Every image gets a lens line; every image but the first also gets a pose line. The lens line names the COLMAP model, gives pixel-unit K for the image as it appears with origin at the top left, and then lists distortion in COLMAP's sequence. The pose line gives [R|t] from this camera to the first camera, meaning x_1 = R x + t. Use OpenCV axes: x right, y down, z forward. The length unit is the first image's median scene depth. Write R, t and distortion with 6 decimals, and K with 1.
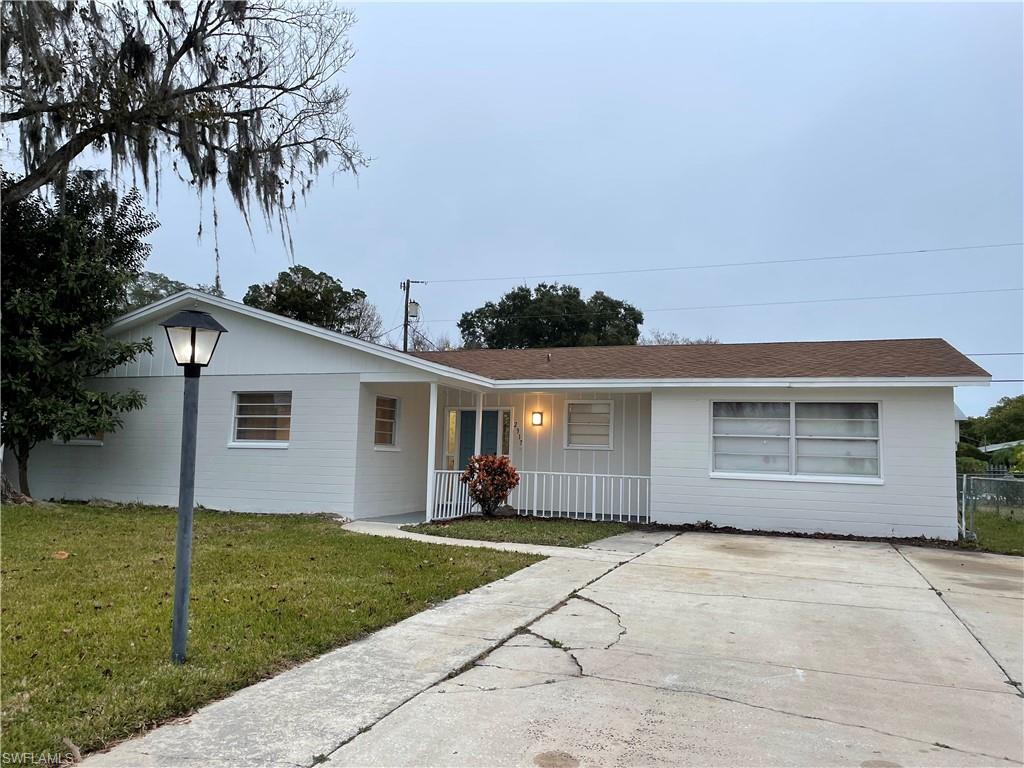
lens RADIAL K [[775.2, 0, 512.0], [0, 775.2, 384.0], [0, 0, 1]] dist [0.029433, -0.007124]
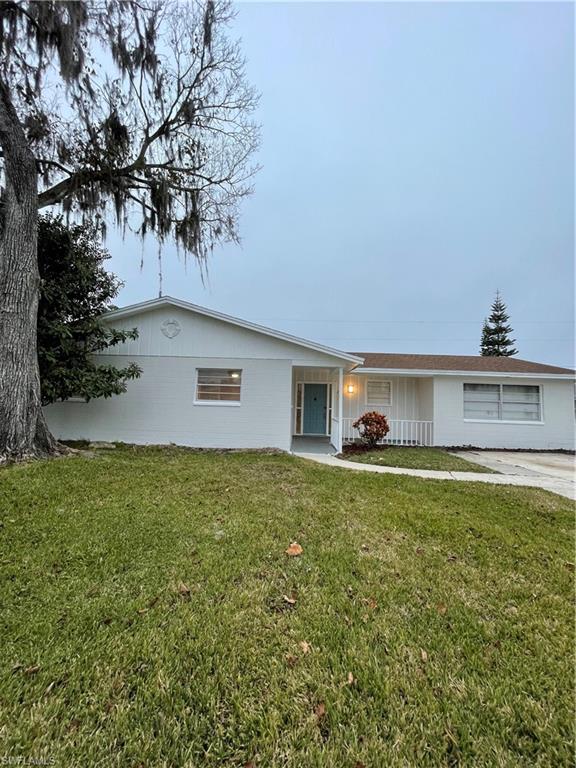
lens RADIAL K [[307.2, 0, 285.5], [0, 307.2, 383.0], [0, 0, 1]] dist [0.000125, 0.000299]
pose [[0.947943, 0.024376, 0.317507, -0.389955], [-0.037198, 0.998716, 0.034382, 0.011874], [-0.316261, -0.044403, 0.947632, 0.381655]]
